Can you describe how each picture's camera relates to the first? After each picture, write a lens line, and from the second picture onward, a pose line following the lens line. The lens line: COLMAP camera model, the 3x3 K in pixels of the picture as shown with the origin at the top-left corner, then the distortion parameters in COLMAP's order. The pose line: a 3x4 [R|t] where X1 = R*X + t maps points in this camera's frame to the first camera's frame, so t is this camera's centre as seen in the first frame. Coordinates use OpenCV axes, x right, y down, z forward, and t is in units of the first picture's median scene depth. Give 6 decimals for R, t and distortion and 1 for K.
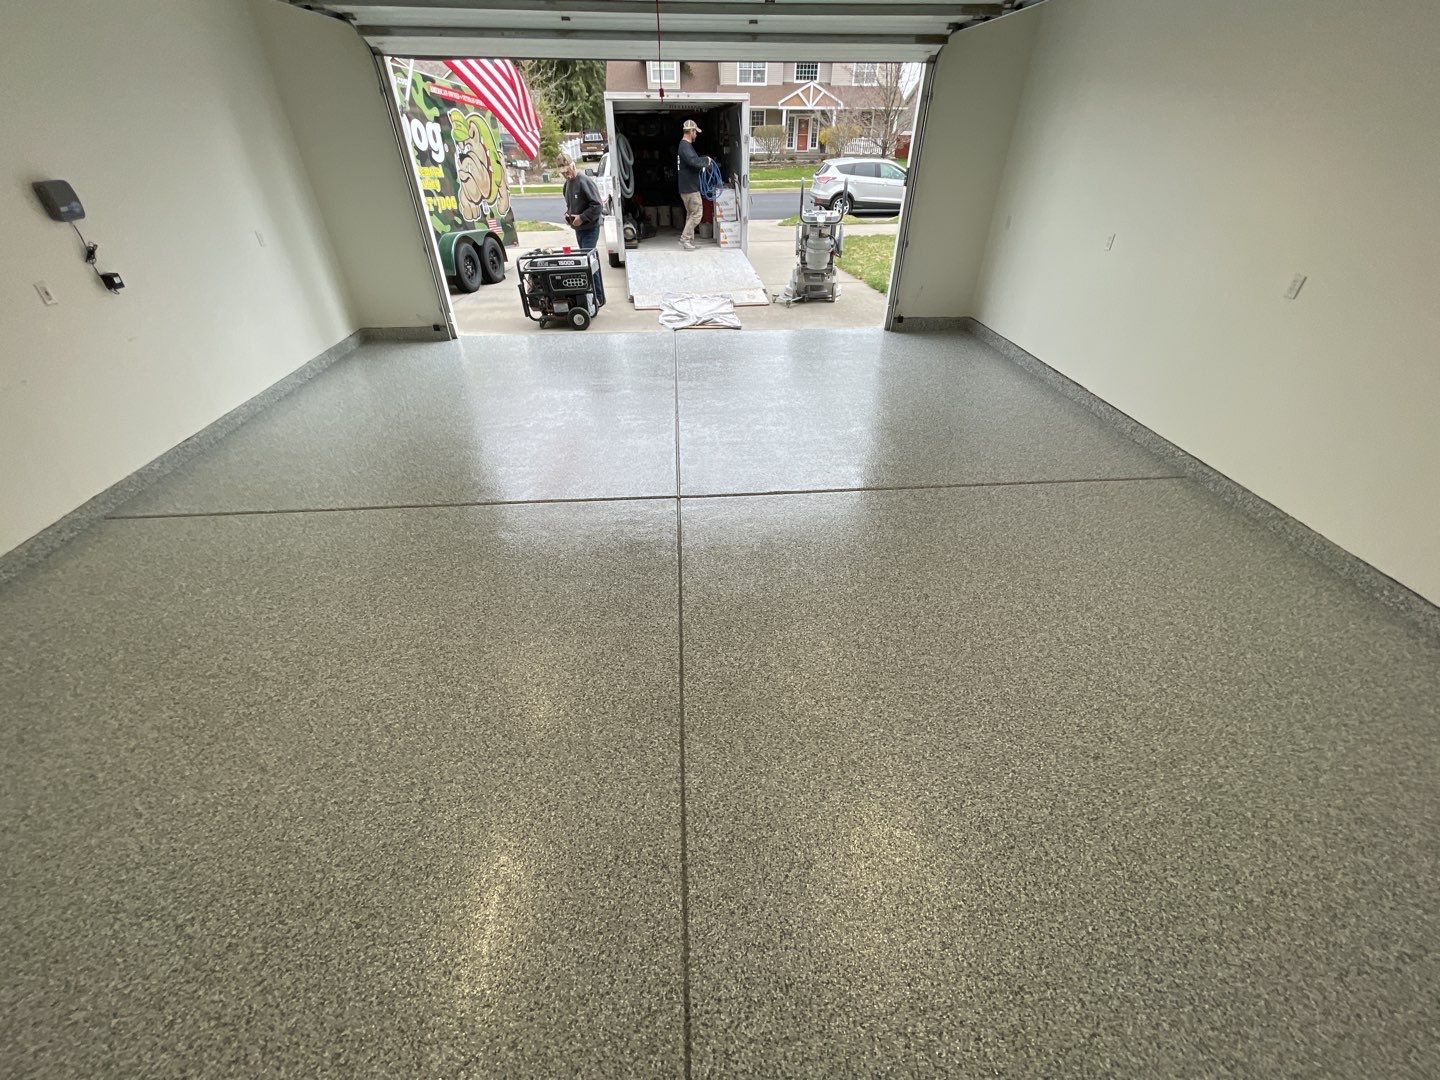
lens RADIAL K [[580.1, 0, 725.5], [0, 580.1, 534.3], [0, 0, 1]] dist [-0.001616, 0.000155]
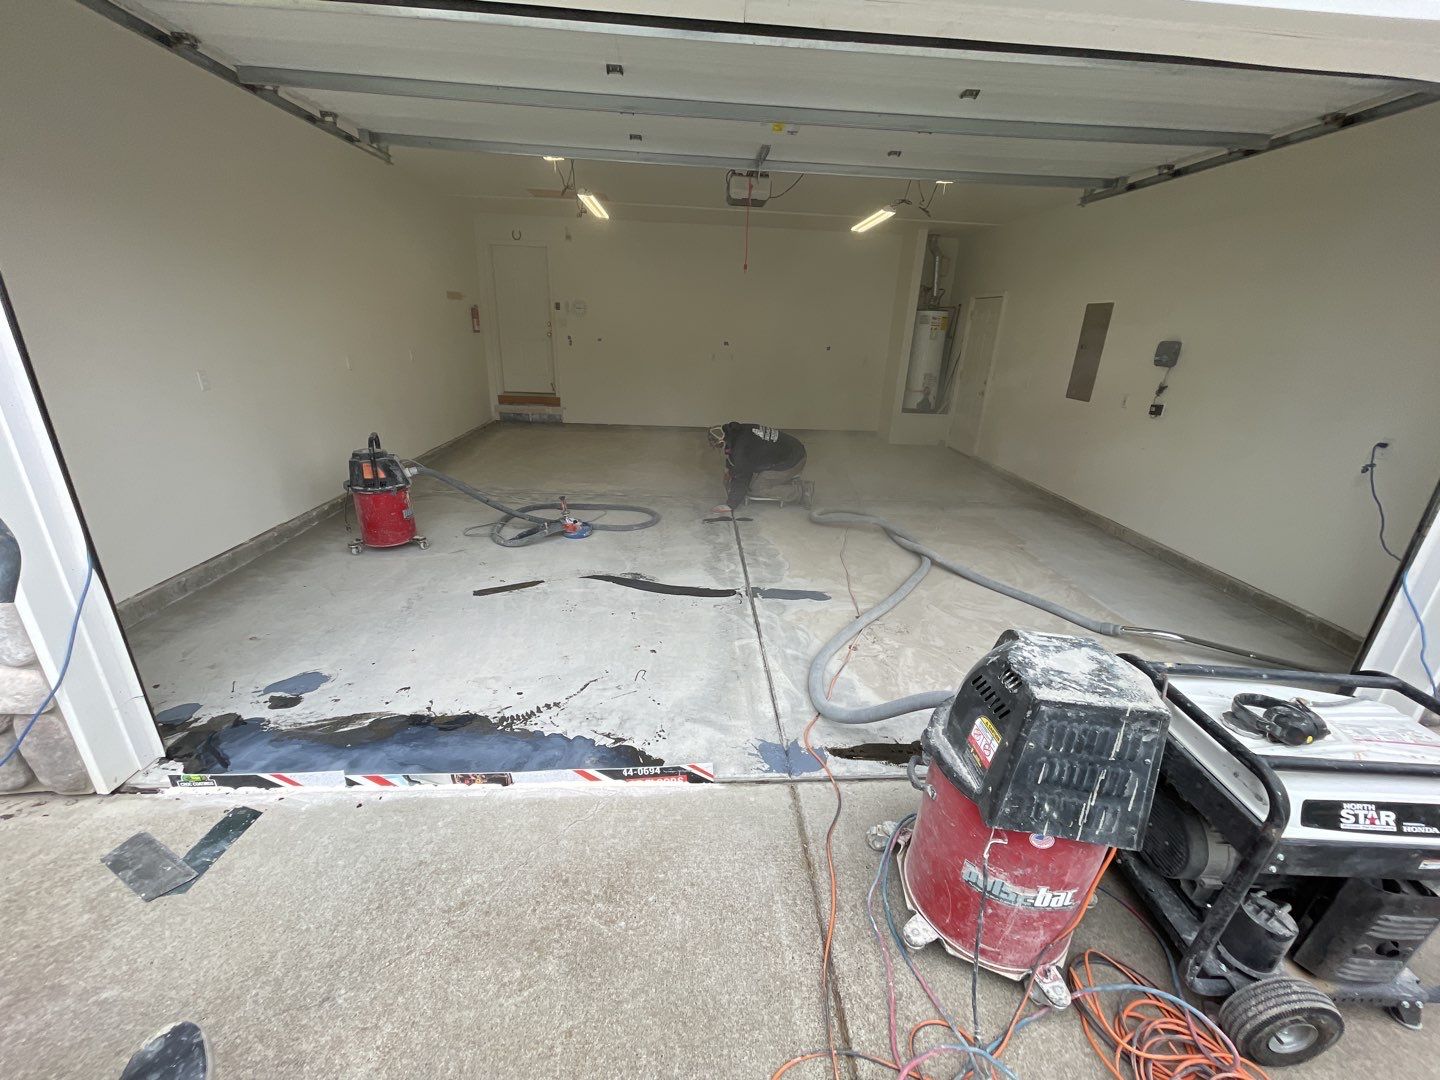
lens RADIAL K [[580.1, 0, 726.7], [0, 580.1, 536.2], [0, 0, 1]] dist [-0.001616, 0.000155]
pose [[-0.998975, -0.045263, 0.000868, -0.050536], [-0.025367, 0.575514, 0.817398, -0.836826], [-0.037498, 0.816538, -0.576073, 1.278871]]
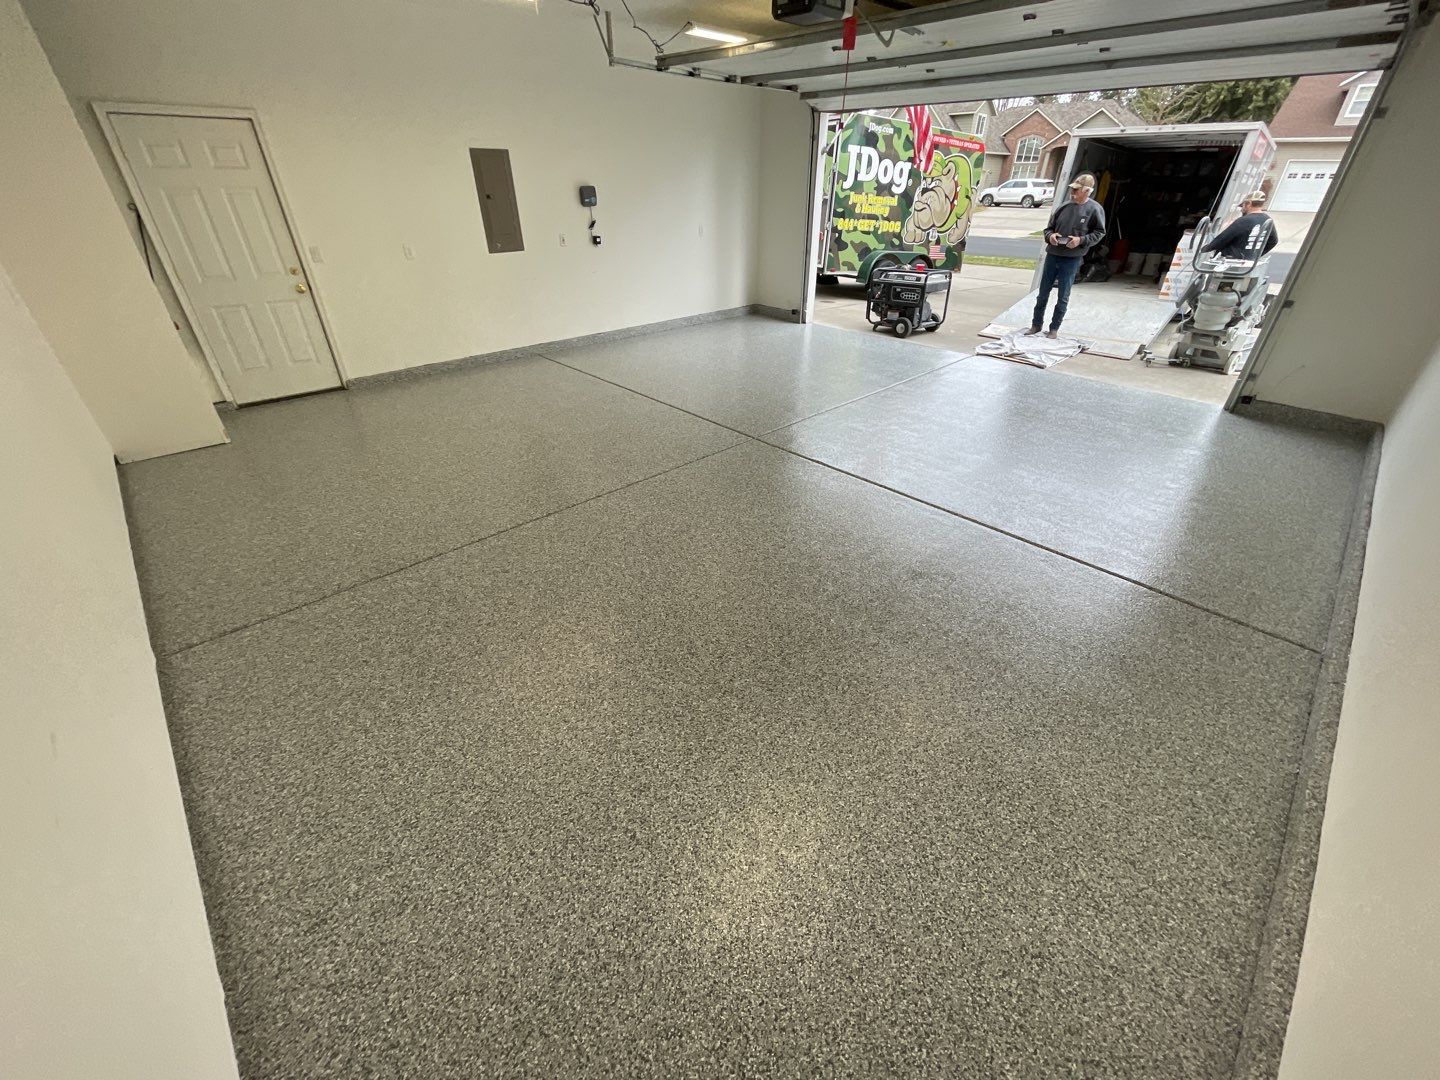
lens RADIAL K [[580.1, 0, 725.6], [0, 580.1, 532.4], [0, 0, 1]] dist [-0.001616, 0.000155]
pose [[0.642947, 0.402444, -0.651658, 0.495918], [-0.440382, 0.890367, 0.115369, 0.000113], [0.626645, 0.212803, 0.749687, 0.040262]]
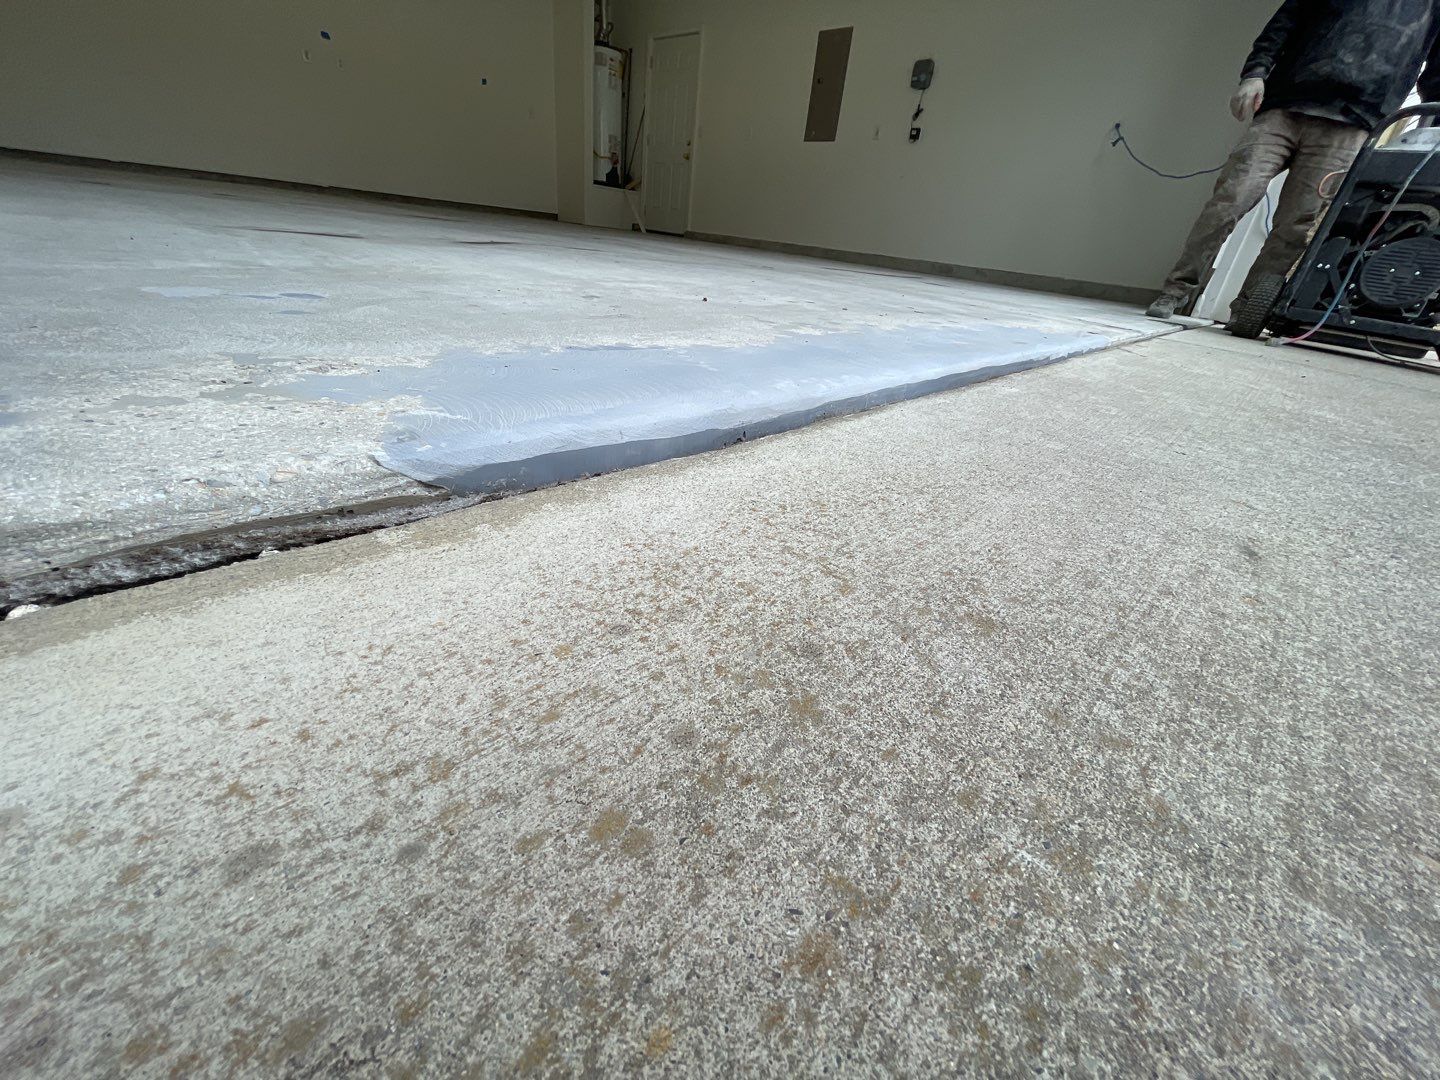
lens RADIAL K [[580.1, 0, 725.1], [0, 580.1, 535.9], [0, 0, 1]] dist [-0.001616, 0.000155]
pose [[-0.726957, 0.238094, -0.644084, 0.309347], [-0.478269, 0.497494, 0.723712, -0.478611], [0.492740, 0.834153, -0.247784, 1.240489]]
